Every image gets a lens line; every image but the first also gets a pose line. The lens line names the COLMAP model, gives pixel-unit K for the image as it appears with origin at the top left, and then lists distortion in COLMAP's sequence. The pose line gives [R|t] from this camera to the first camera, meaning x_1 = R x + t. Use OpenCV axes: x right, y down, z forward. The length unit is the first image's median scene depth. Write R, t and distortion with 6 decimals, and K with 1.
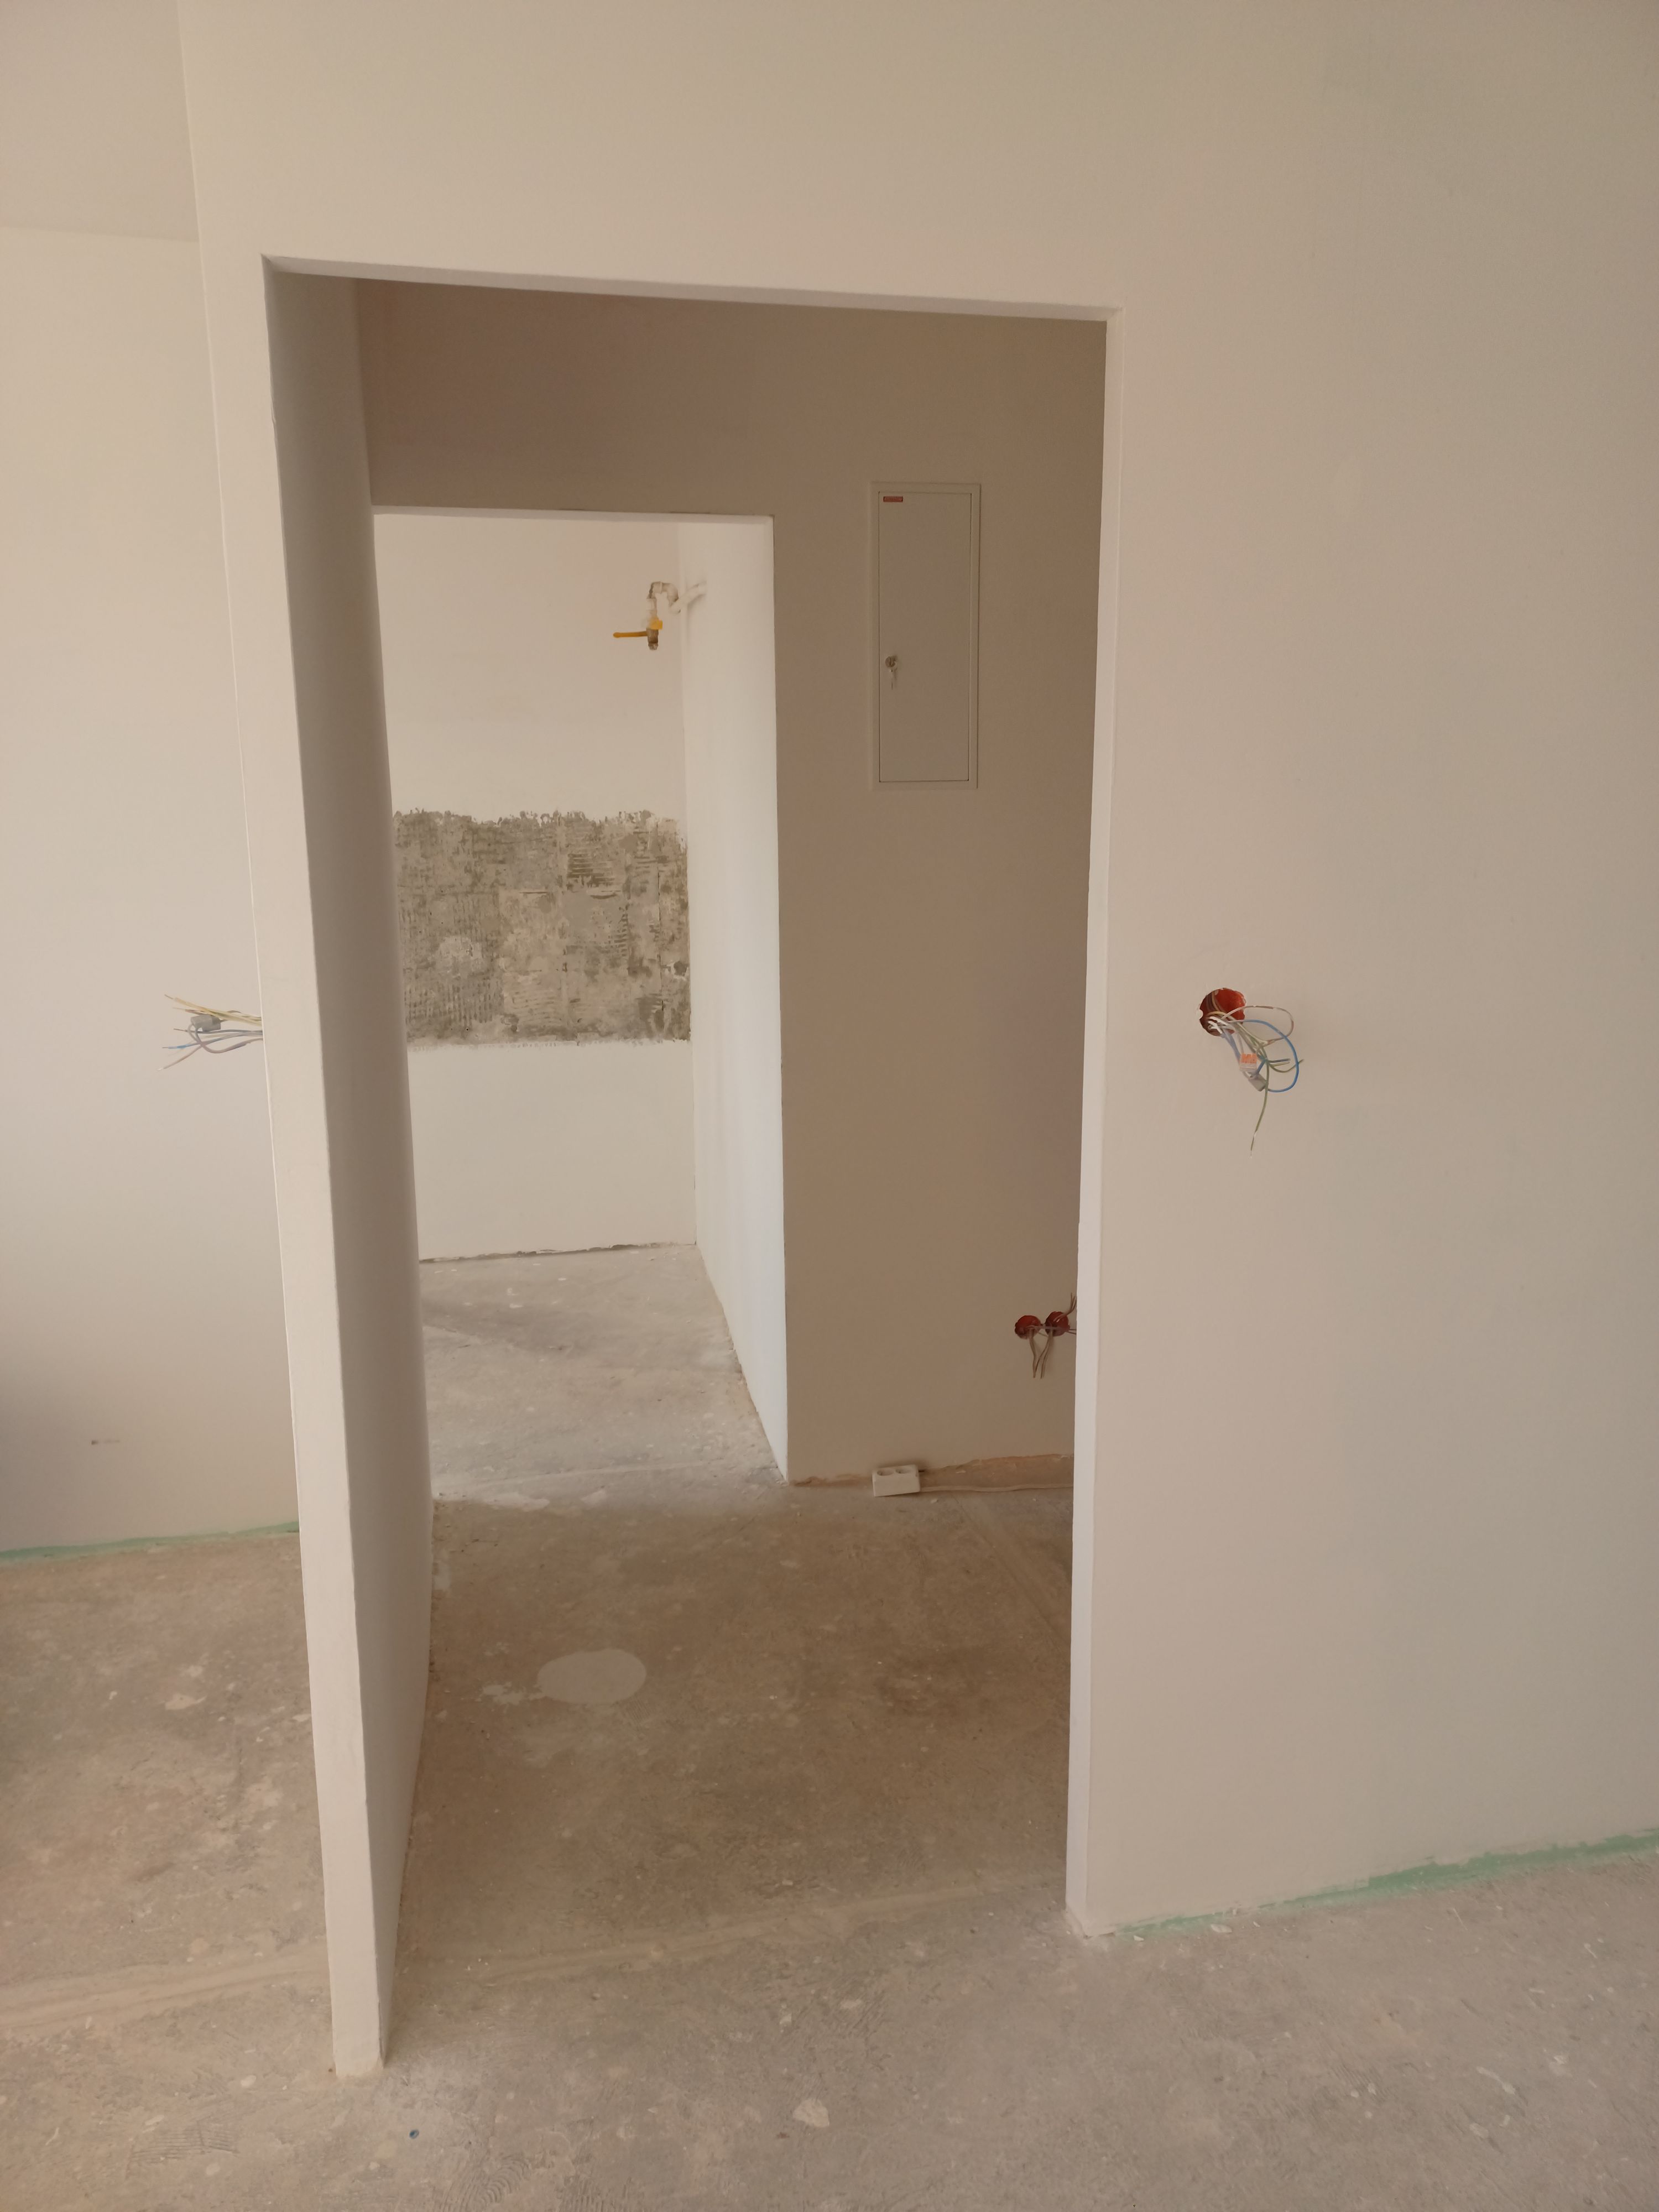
lens RADIAL K [[1572.5, 0, 829.5], [0, 1572.5, 1106.0], [0, 0, 1]] dist [0.076862, -0.098463]
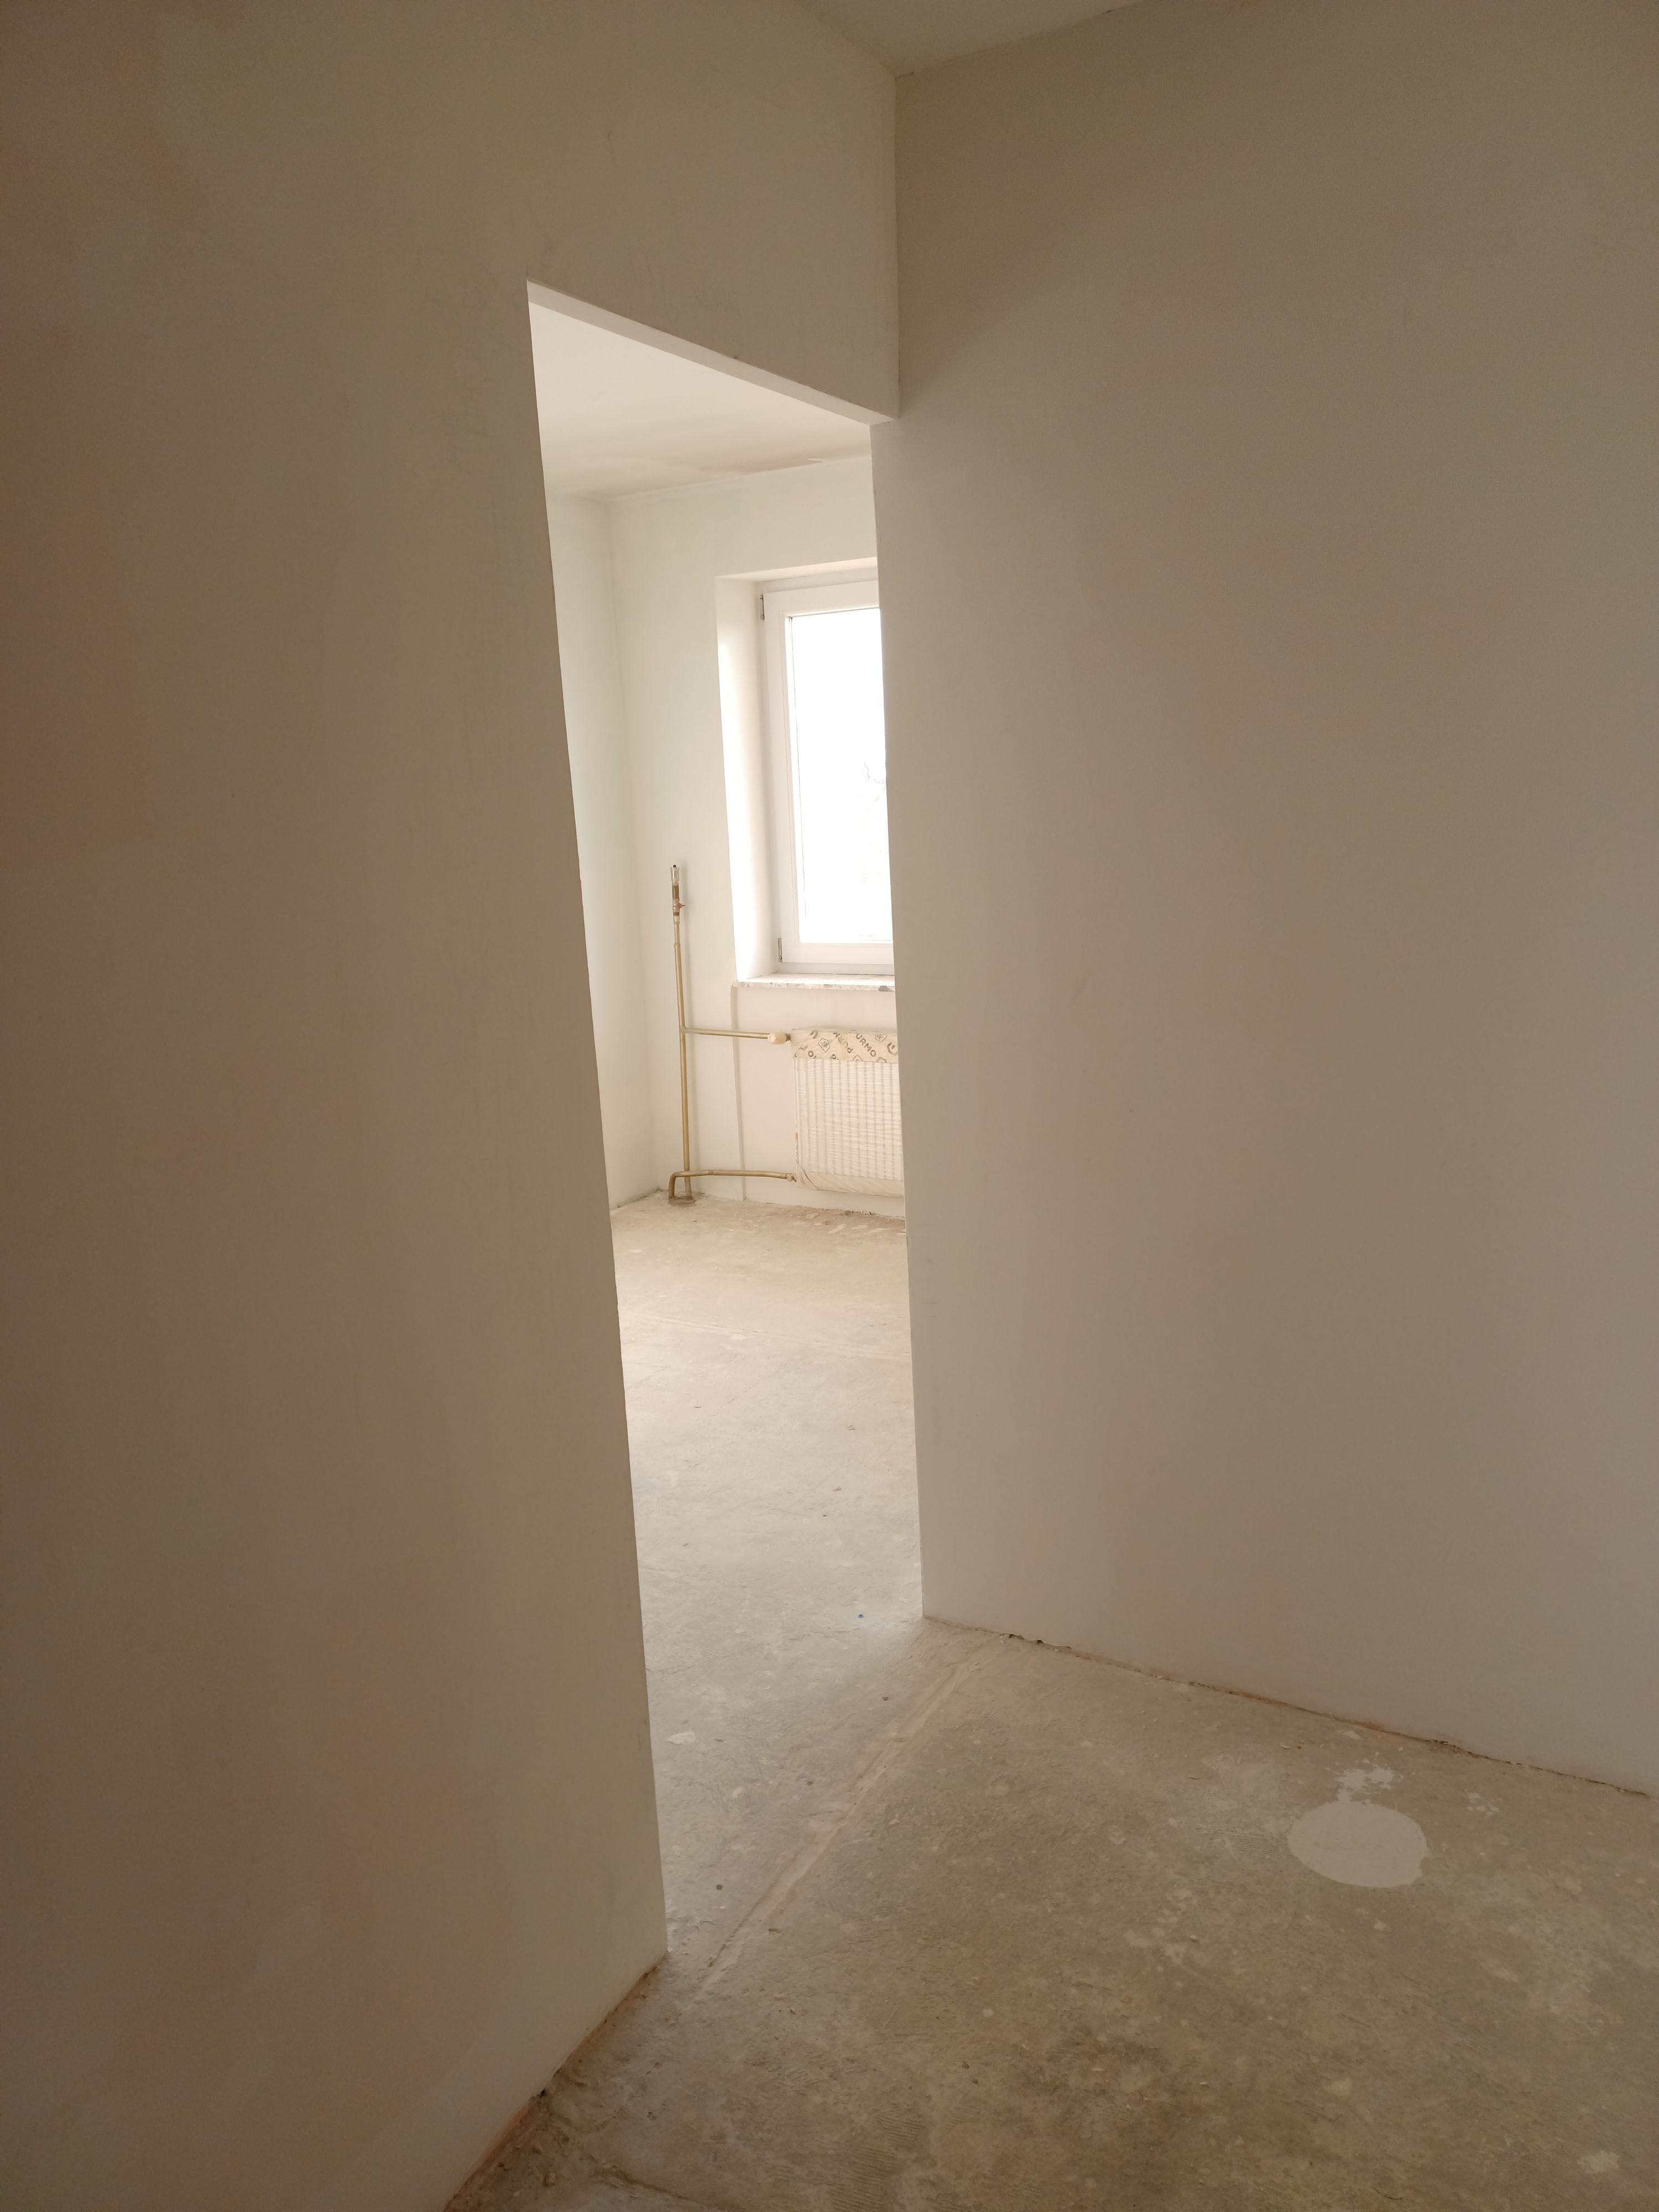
lens RADIAL K [[1572.5, 0, 829.5], [0, 1572.5, 1106.0], [0, 0, 1]] dist [0.076862, -0.098463]
pose [[-0.661041, 0.192361, -0.725274, 0.312769], [-0.087629, 0.940176, 0.329227, -0.133280], [0.745216, 0.281188, -0.604638, 0.689619]]
